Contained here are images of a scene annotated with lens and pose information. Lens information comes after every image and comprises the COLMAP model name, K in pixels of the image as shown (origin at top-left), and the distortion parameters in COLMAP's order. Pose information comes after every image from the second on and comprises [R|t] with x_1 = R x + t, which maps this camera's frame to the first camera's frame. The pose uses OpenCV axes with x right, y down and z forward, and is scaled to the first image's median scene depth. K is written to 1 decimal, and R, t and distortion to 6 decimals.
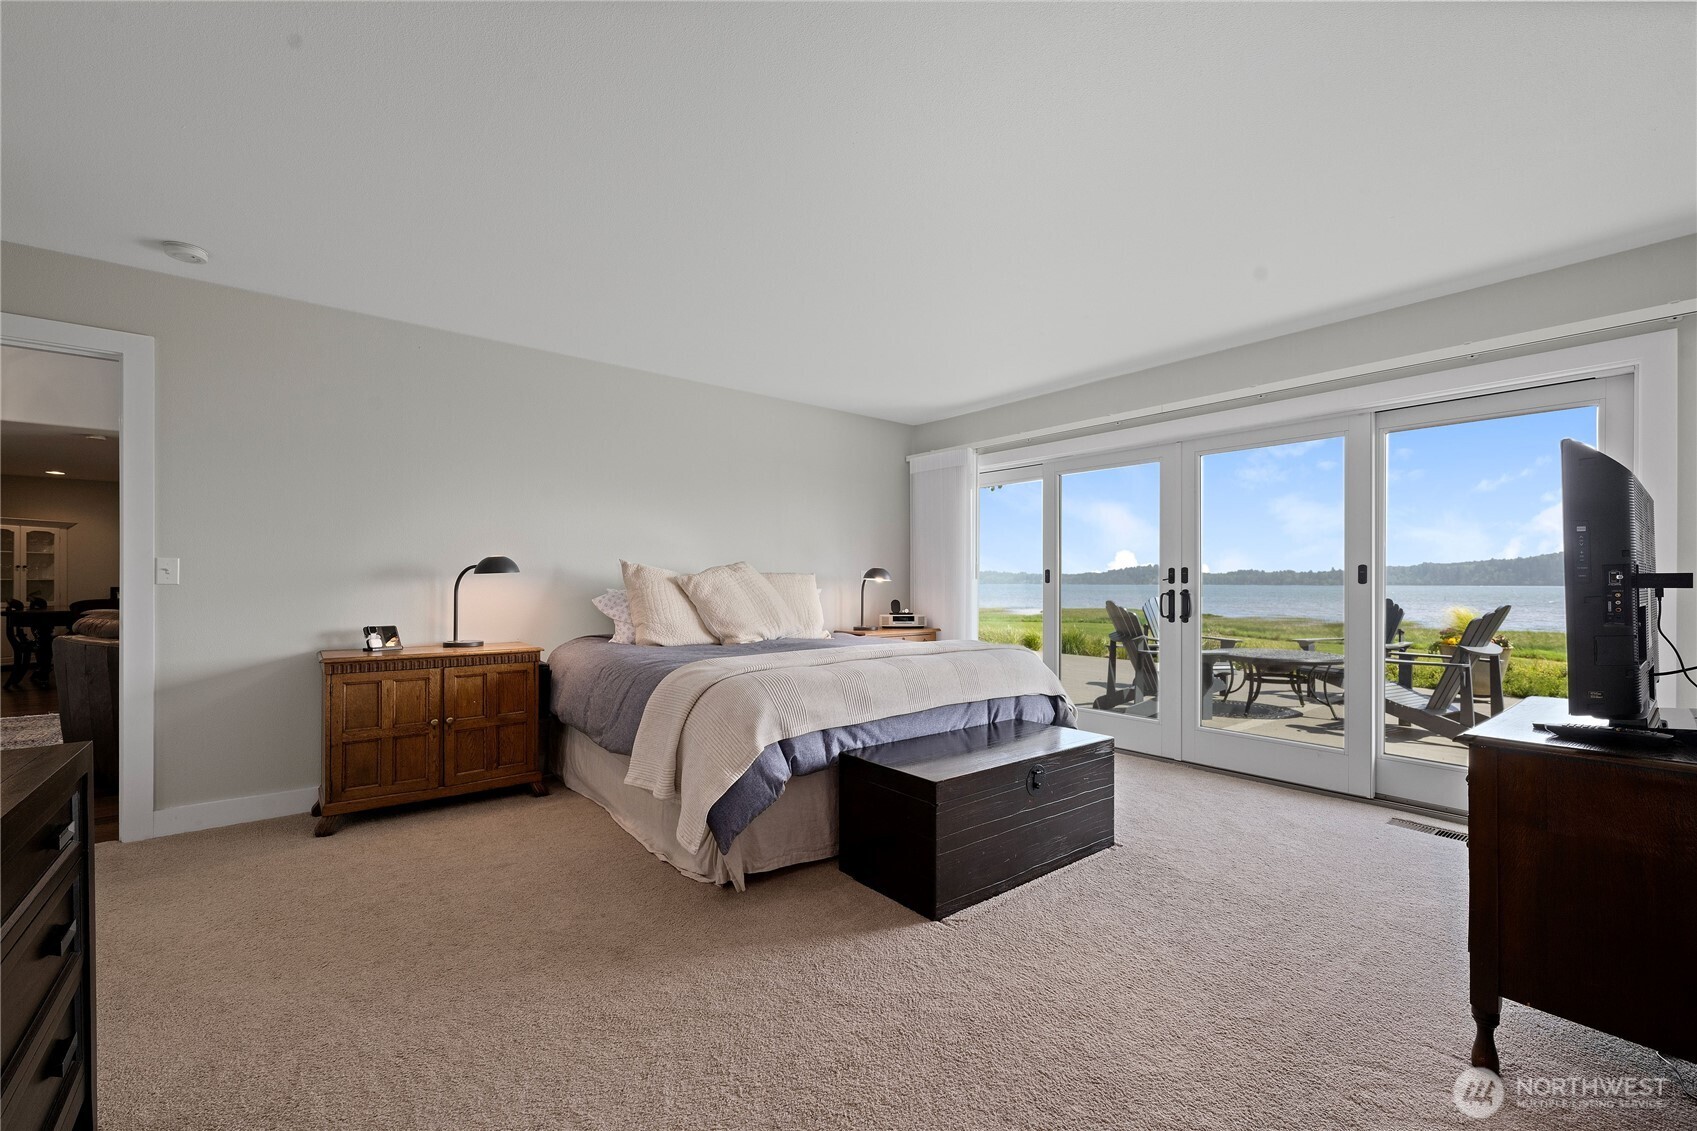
lens RADIAL K [[673.8, 0, 844.7], [0, 673.8, 568.1], [0, 0, 1]] dist [-0.001058, -0.000151]
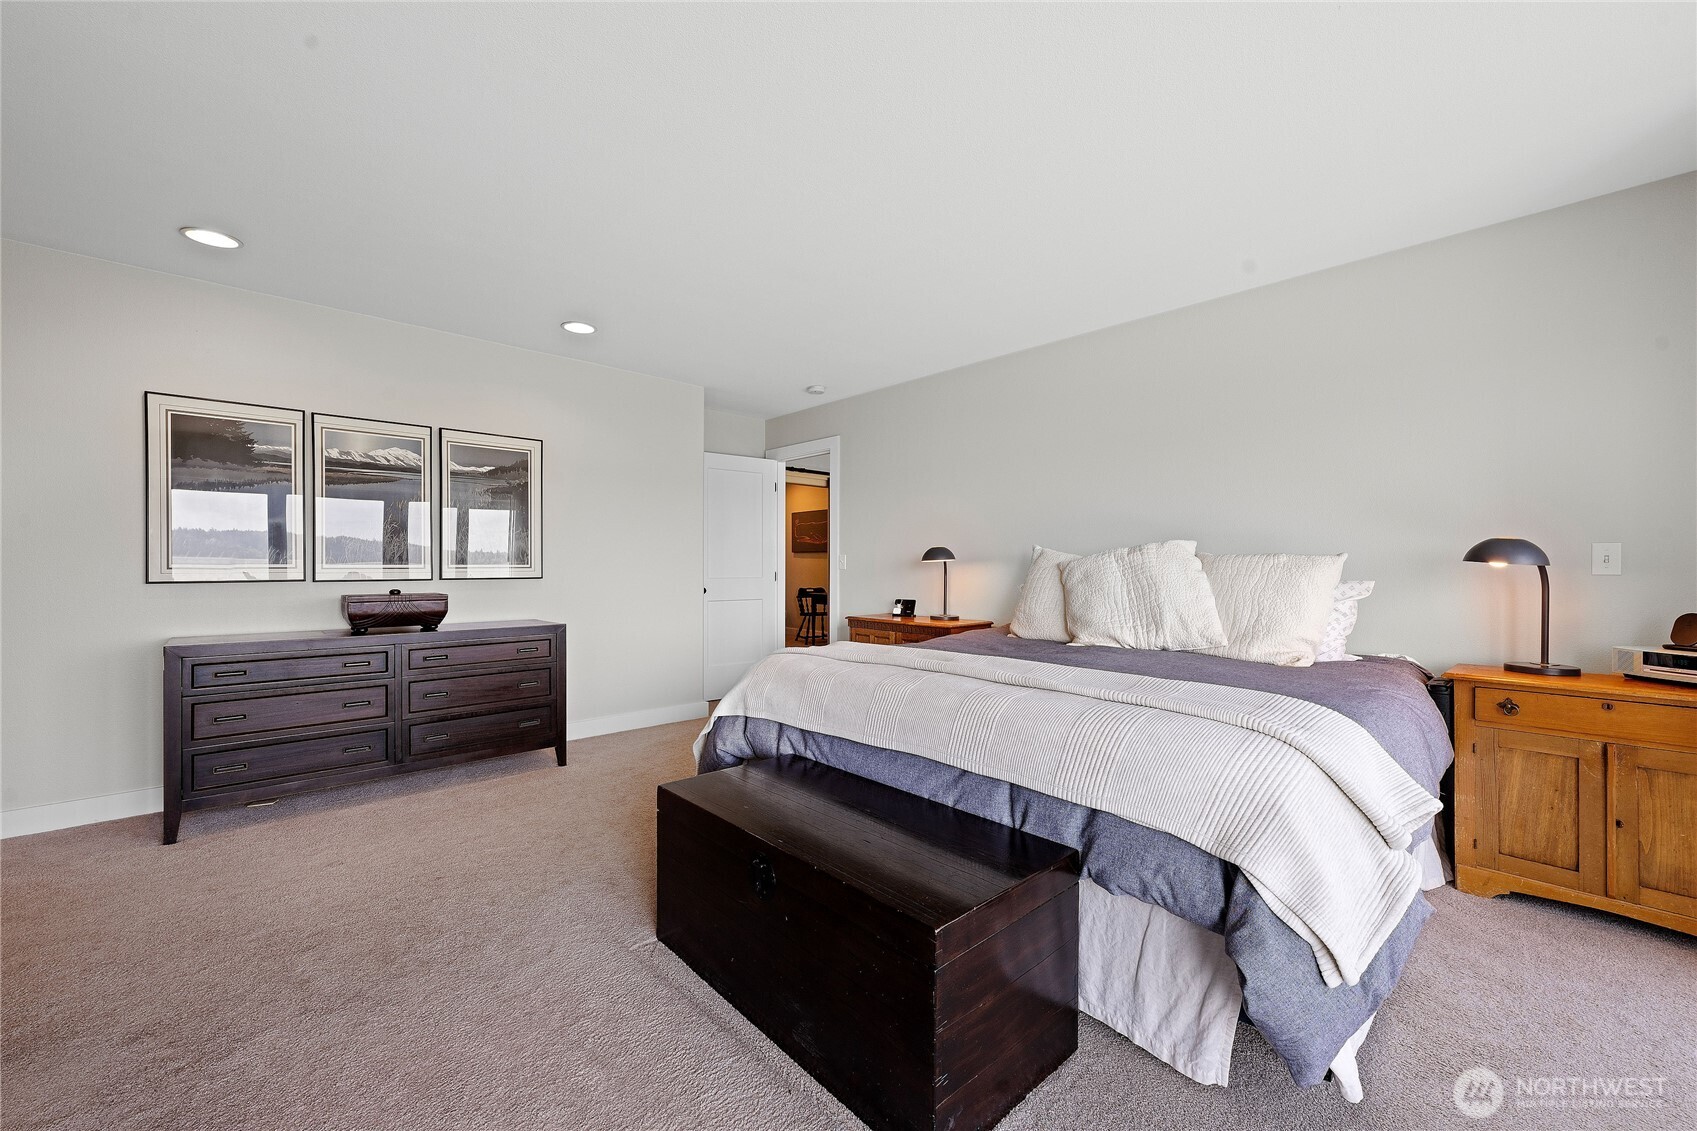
lens RADIAL K [[673.8, 0, 844.7], [0, 673.8, 568.1], [0, 0, 1]] dist [-0.001058, -0.000151]
pose [[0.061769, 0.004815, -0.998079, 0.801851], [0.025301, 0.999659, 0.006388, 0.007707], [0.997770, -0.025647, 0.061626, 0.868976]]
